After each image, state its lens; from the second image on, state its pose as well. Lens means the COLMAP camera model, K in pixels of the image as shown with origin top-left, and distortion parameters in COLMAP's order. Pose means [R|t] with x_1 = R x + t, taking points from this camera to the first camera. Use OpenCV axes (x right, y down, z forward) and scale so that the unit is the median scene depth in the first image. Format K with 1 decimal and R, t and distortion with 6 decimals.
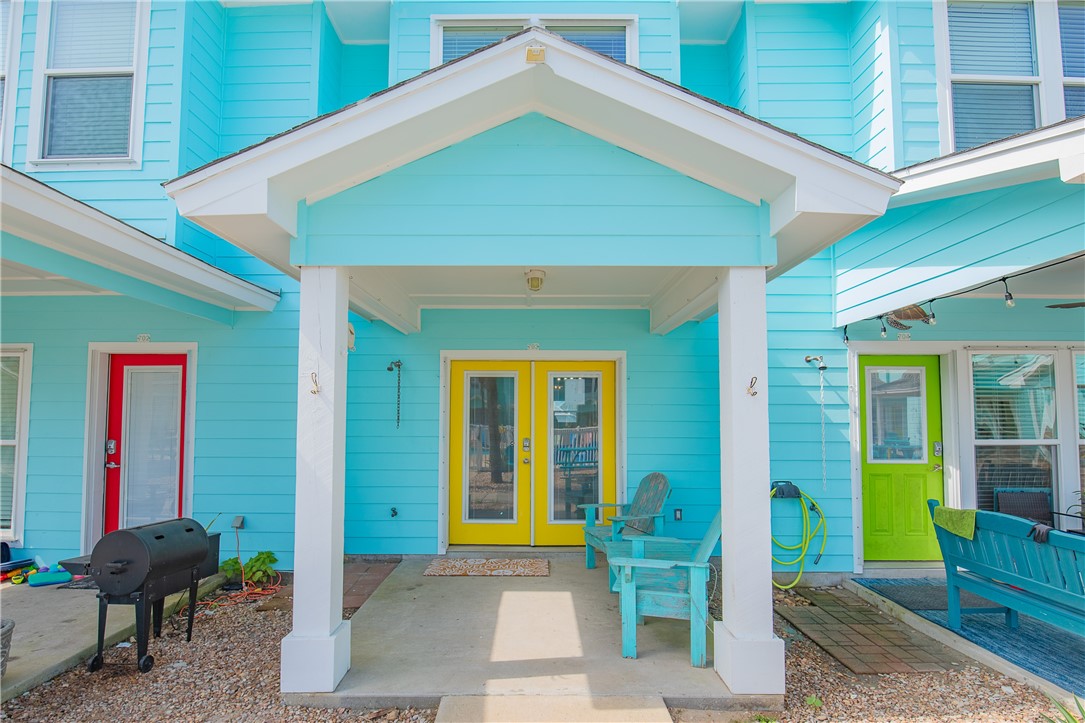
lens RADIAL K [[692.1, 0, 542.5], [0, 692.1, 361.5], [0, 0, 1]] dist [-0.006774, -0.002274]
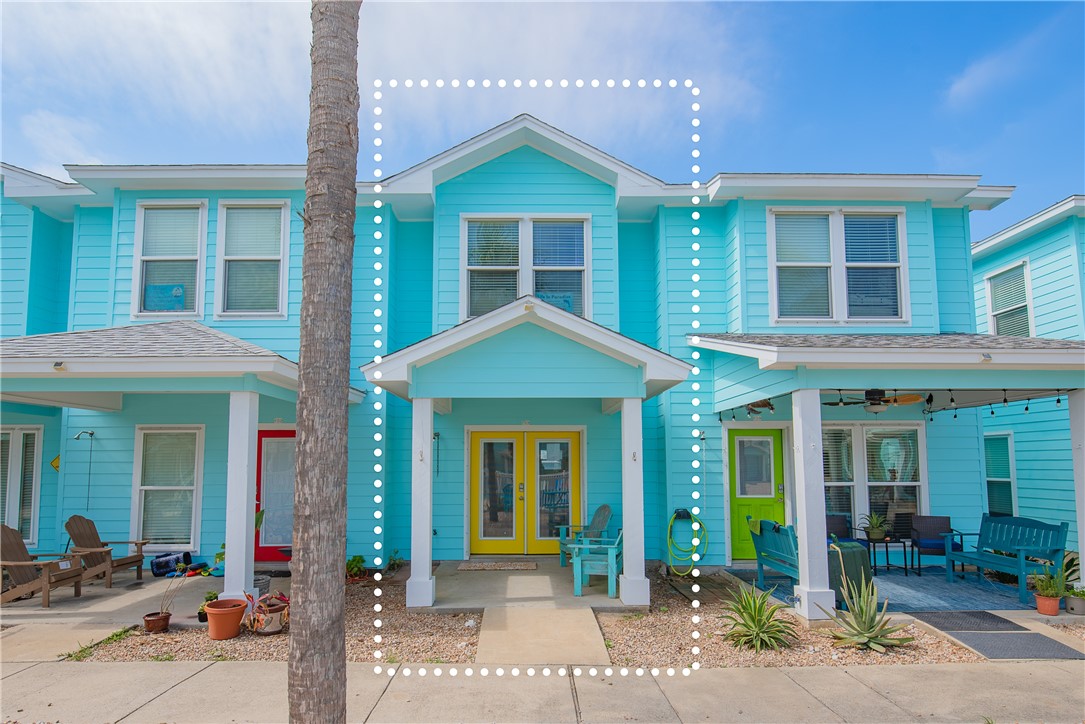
lens RADIAL K [[843.2, 0, 542.5], [0, 843.2, 362.0], [0, 0, 1]] dist [0.007602, 0.001871]
pose [[0.999852, -0.003405, 0.016852, -0.007195], [0.003986, 0.999394, -0.034592, -0.092889], [-0.016724, 0.034654, 0.999259, -0.883376]]
